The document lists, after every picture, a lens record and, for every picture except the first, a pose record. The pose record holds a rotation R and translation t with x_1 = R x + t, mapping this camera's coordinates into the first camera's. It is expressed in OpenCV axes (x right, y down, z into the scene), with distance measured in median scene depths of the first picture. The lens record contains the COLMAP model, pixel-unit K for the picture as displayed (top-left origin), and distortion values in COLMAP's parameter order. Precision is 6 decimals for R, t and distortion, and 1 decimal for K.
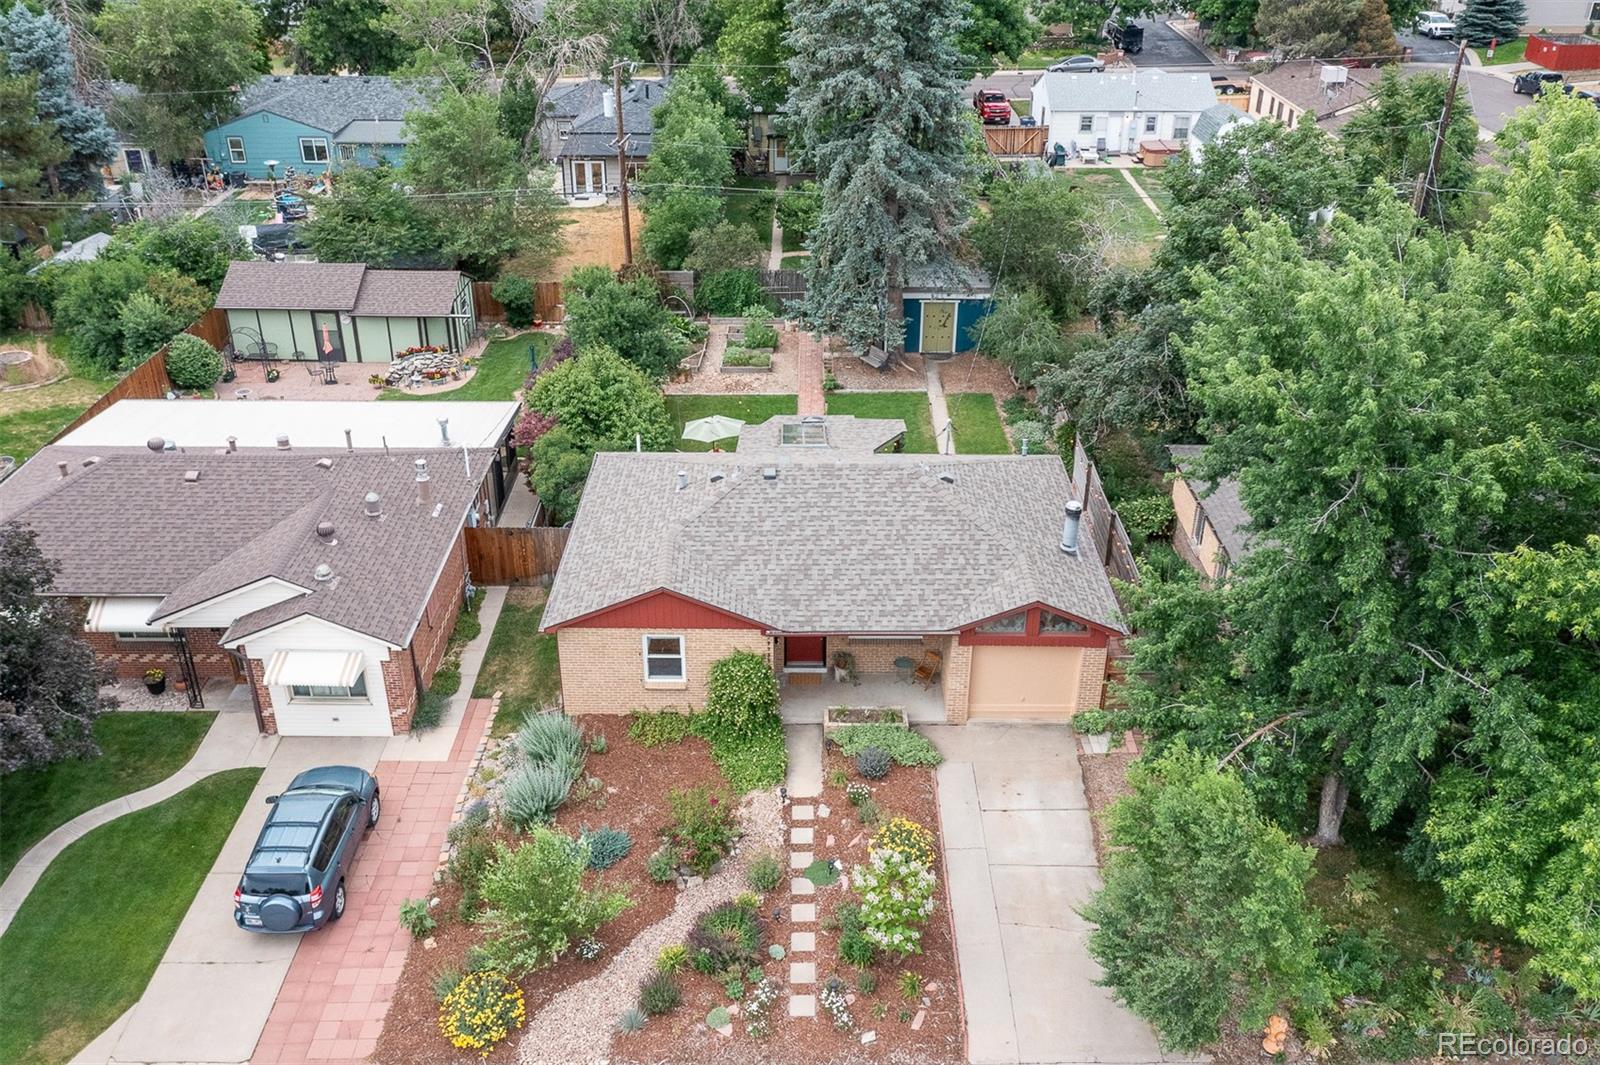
lens RADIAL K [[1366.8, 0, 803.5], [0, 1366.8, 530.0], [0, 0, 1]] dist [-0.006848, 0.000920]
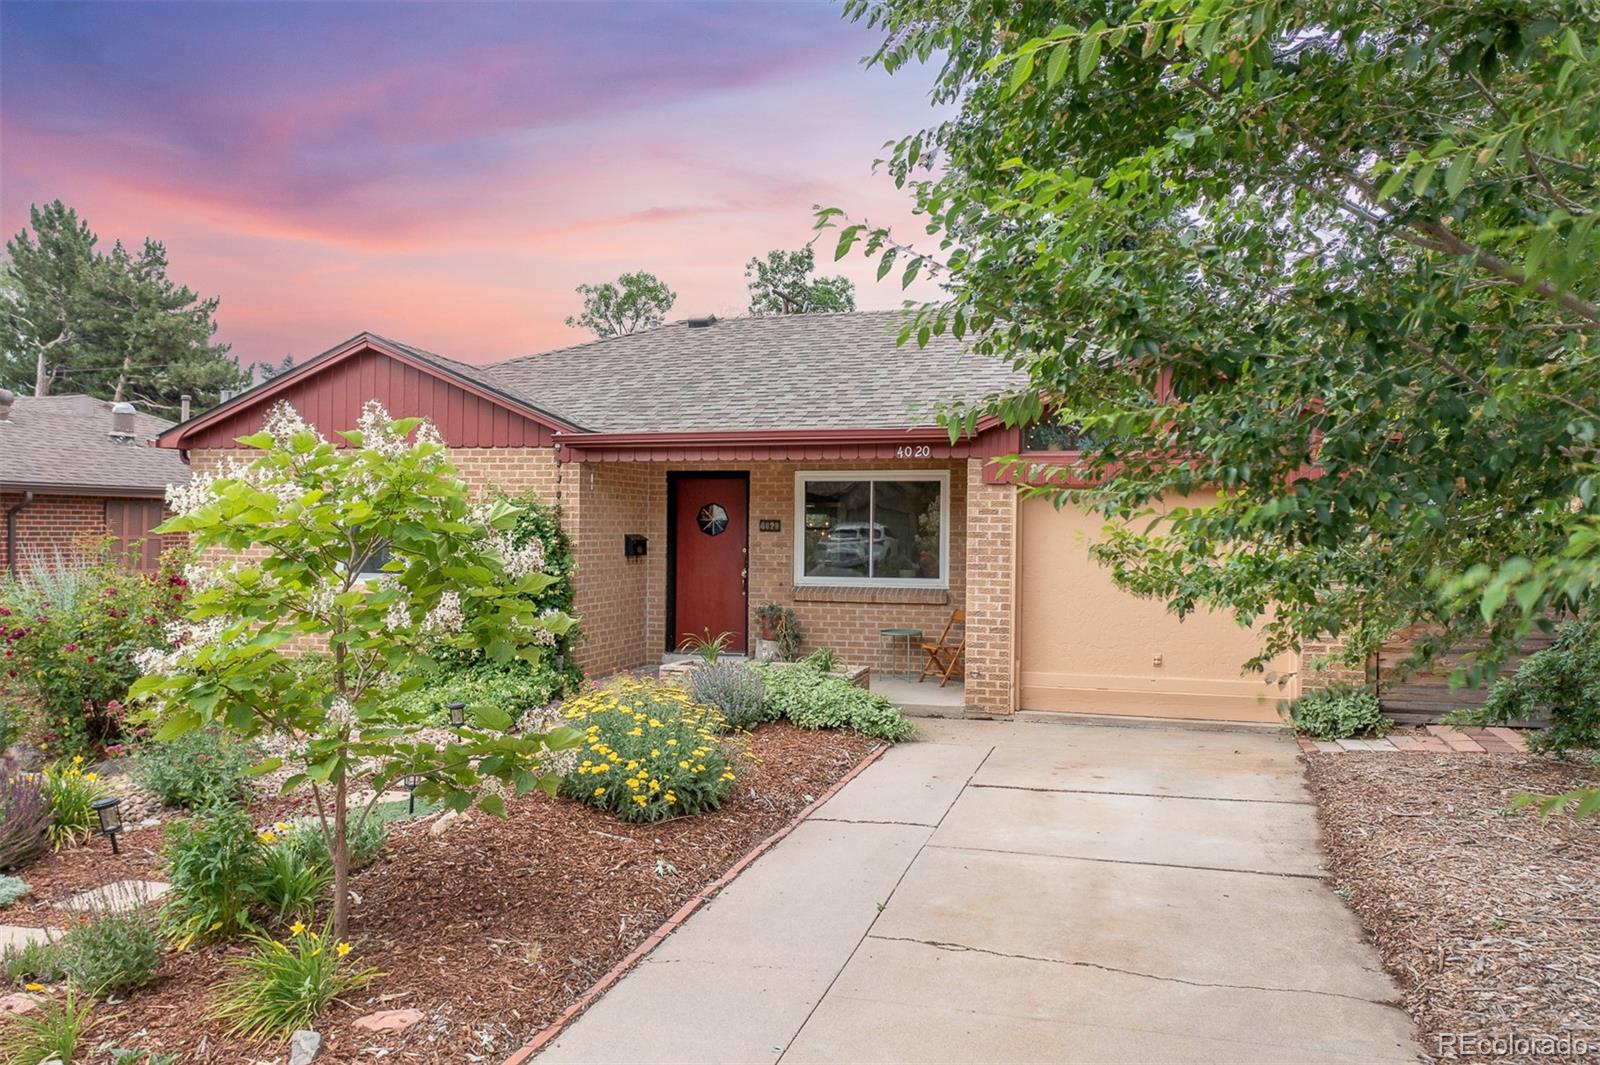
lens RADIAL K [[1287.9, 0, 805.6], [0, 1287.9, 528.3], [0, 0, 1]] dist [0.008575, 0.000555]
pose [[0.964514, 0.004674, -0.263991, 0.184880], [-0.128427, 0.881901, -0.453605, 0.315258], [0.230694, 0.471412, 0.851206, 0.735087]]
